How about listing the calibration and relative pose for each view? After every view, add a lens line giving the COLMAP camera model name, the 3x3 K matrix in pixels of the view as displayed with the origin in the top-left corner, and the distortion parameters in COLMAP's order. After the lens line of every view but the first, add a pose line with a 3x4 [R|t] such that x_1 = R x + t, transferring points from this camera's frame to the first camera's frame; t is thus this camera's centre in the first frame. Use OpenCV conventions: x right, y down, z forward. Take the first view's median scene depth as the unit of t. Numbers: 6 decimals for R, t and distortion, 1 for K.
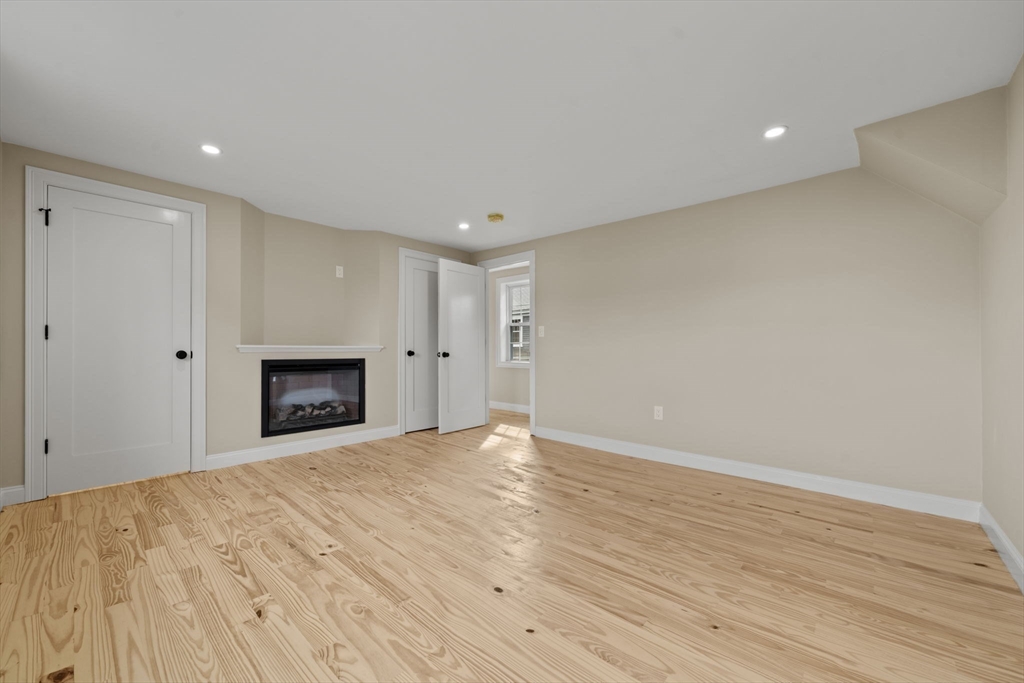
lens RADIAL K [[394.5, 0, 511.8], [0, 394.5, 344.6], [0, 0, 1]] dist [0.001094, -0.000017]
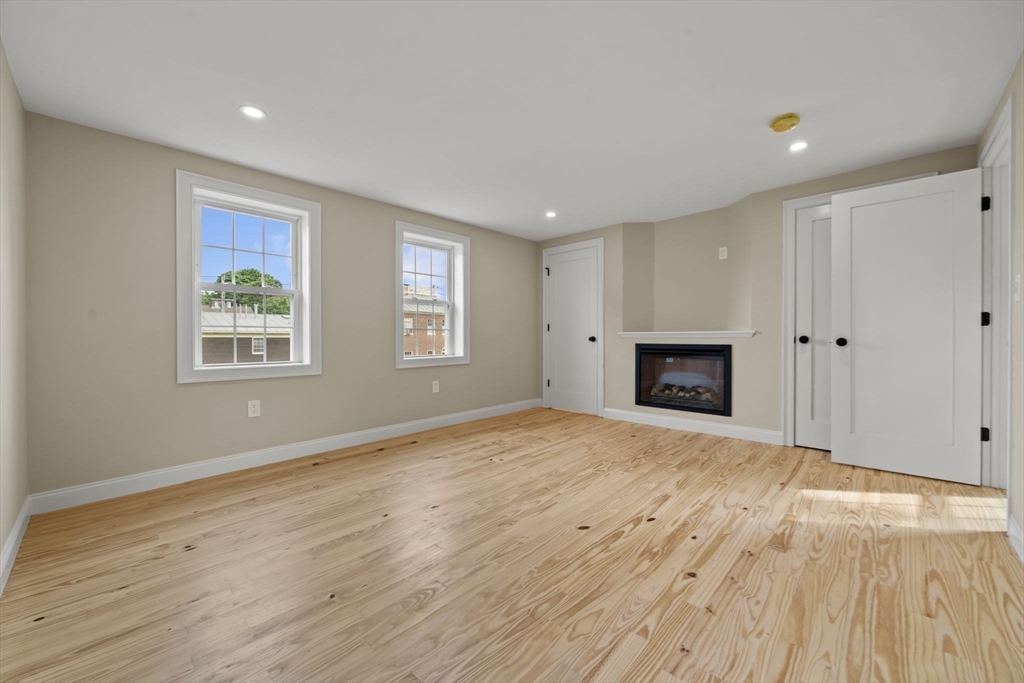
lens RADIAL K [[394.5, 0, 511.9], [0, 394.5, 341.8], [0, 0, 1]] dist [0.001094, -0.000017]
pose [[-0.022976, 0.011420, -0.999671, 0.692829], [0.015456, 0.999819, 0.011067, 0.013143], [0.999617, -0.015196, -0.023148, 0.675005]]
